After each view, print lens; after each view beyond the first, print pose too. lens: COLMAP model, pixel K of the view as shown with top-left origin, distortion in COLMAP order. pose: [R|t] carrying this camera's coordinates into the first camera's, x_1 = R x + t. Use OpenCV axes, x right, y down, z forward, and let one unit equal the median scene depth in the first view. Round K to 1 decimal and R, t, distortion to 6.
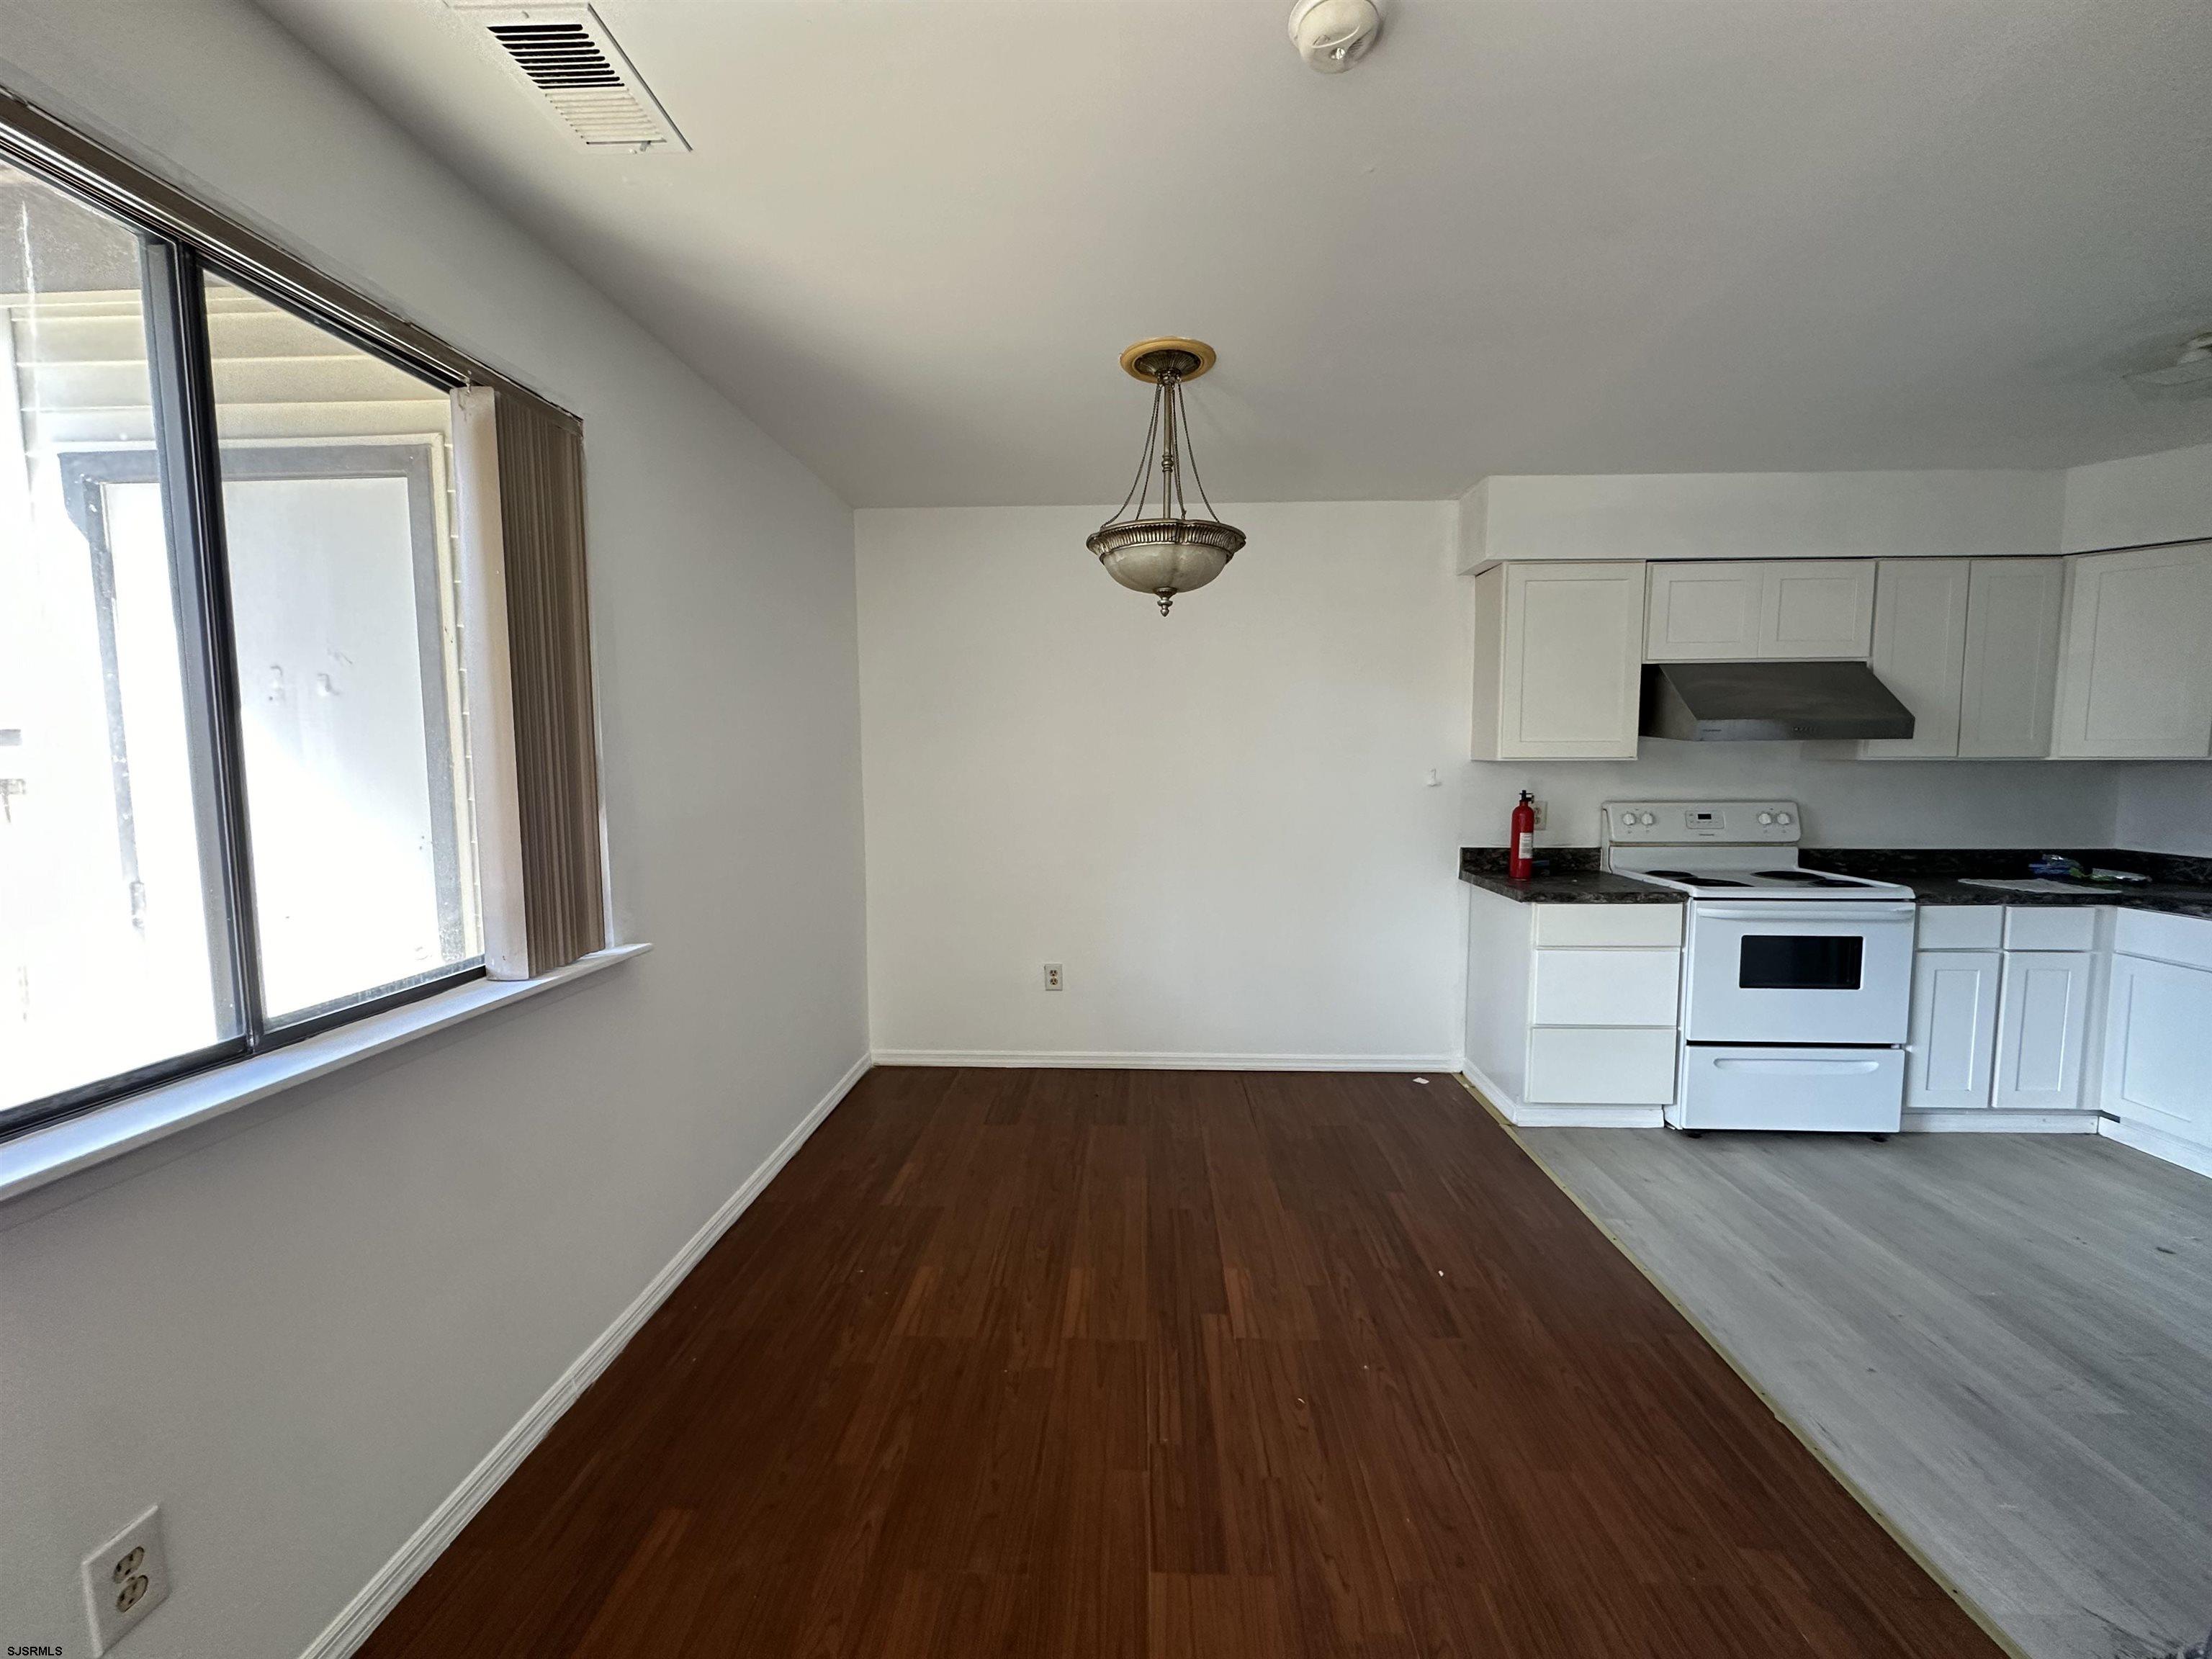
lens RADIAL K [[882.7, 0, 1106.2], [0, 882.7, 826.5], [0, 0, 1]] dist [-0.003062, 0.000516]
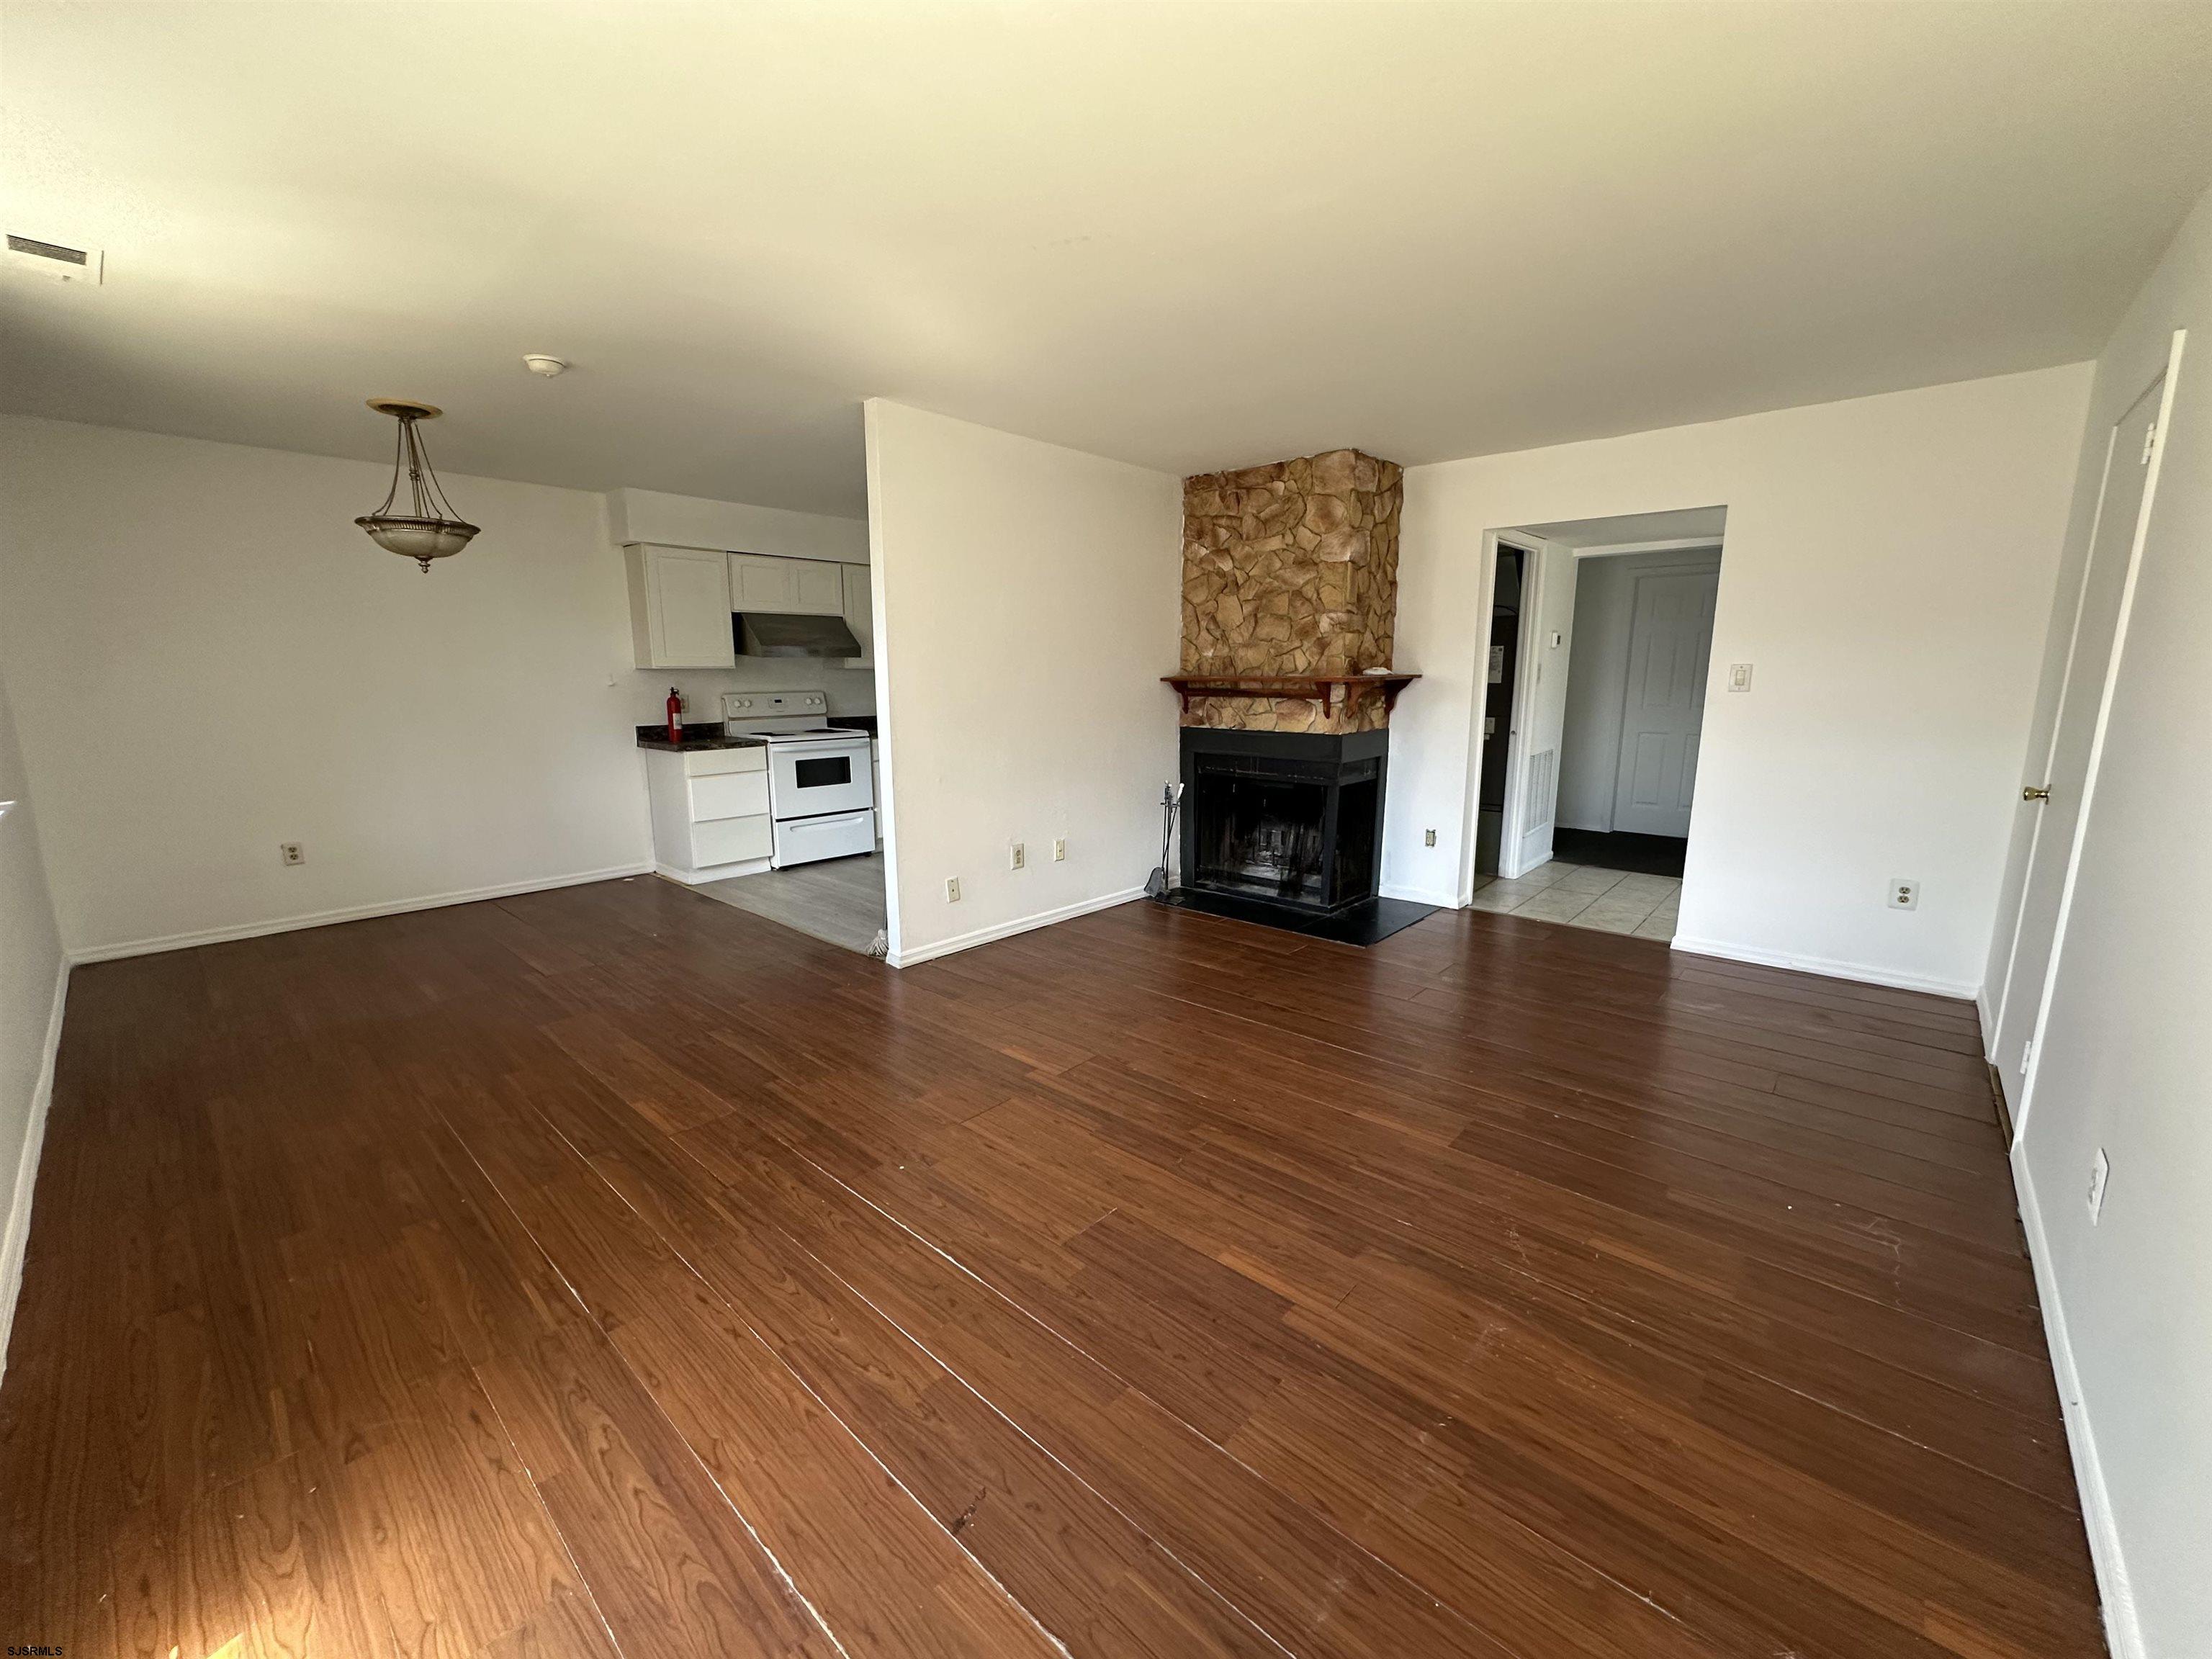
lens RADIAL K [[882.7, 0, 1106.2], [0, 882.7, 826.5], [0, 0, 1]] dist [-0.003062, 0.000516]
pose [[0.637856, -0.133749, 0.758453, -0.316626], [0.063321, 0.990578, 0.121431, 0.074500], [-0.767548, -0.029429, 0.640316, -0.740118]]
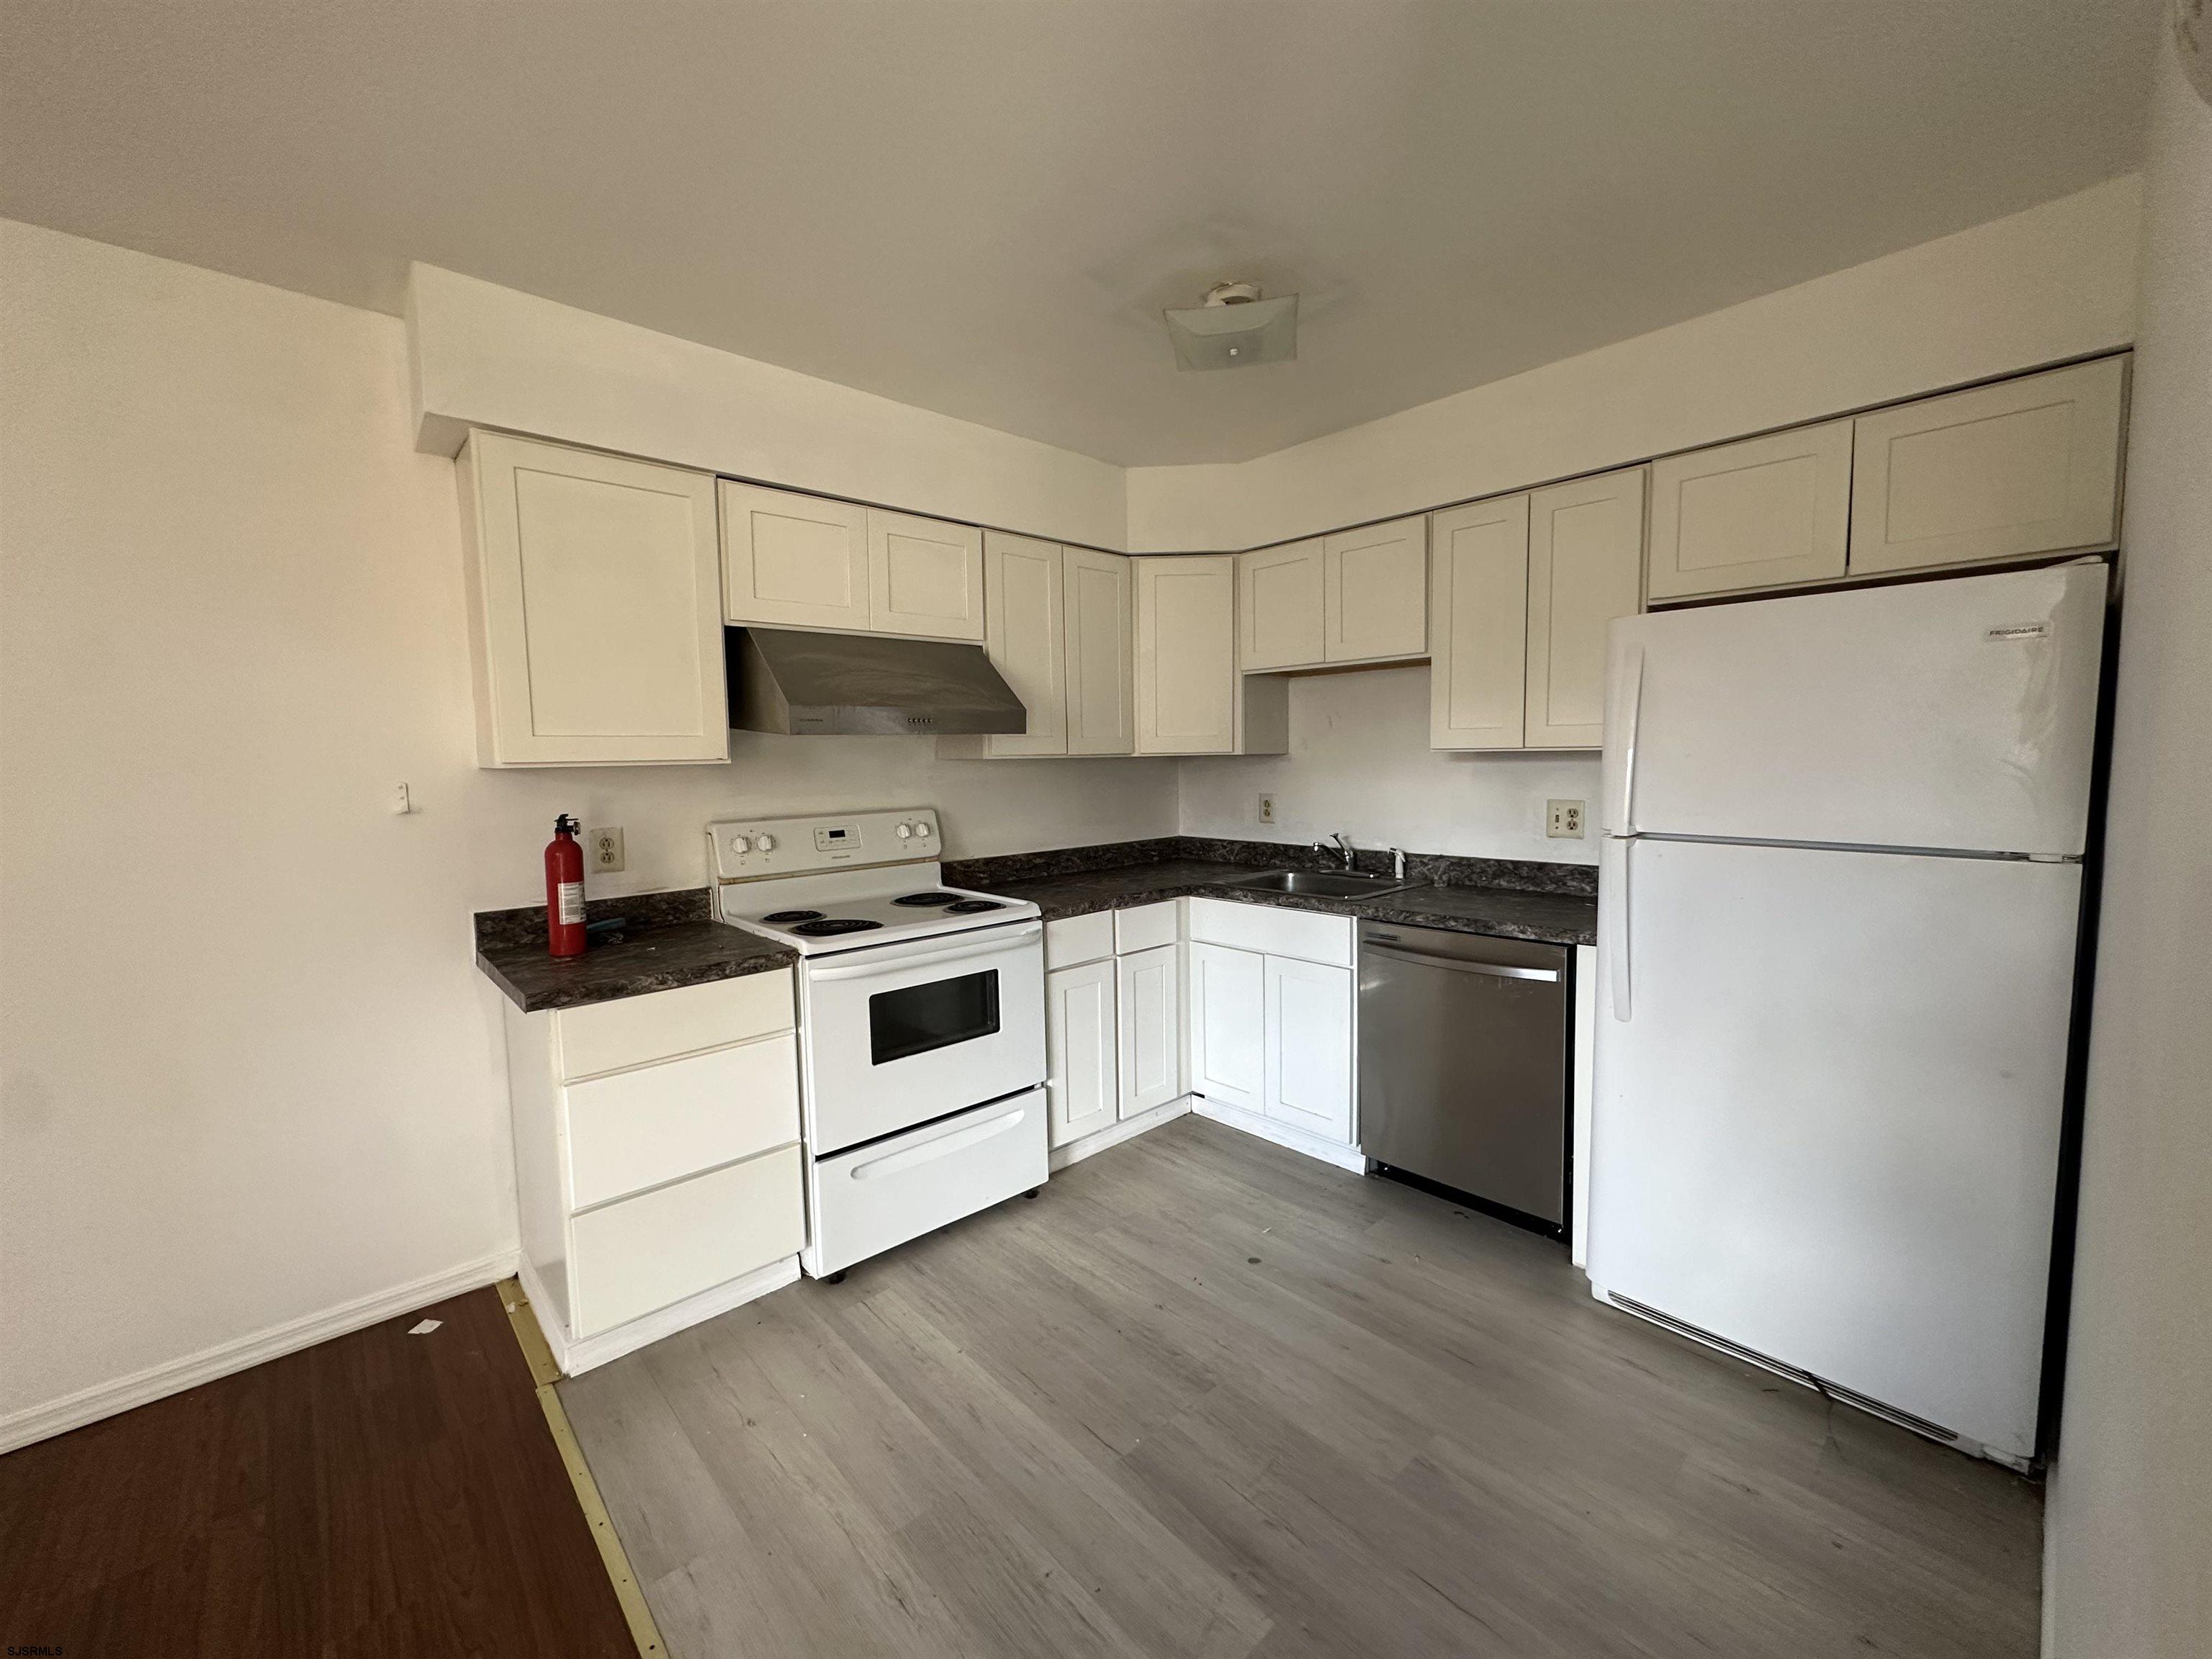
lens RADIAL K [[882.7, 0, 1106.2], [0, 882.7, 826.5], [0, 0, 1]] dist [-0.003062, 0.000516]
pose [[0.702901, -0.067532, 0.708075, 0.339765], [0.071646, 0.997142, 0.023980, -0.022599], [-0.707671, 0.033876, 0.705730, 0.323435]]
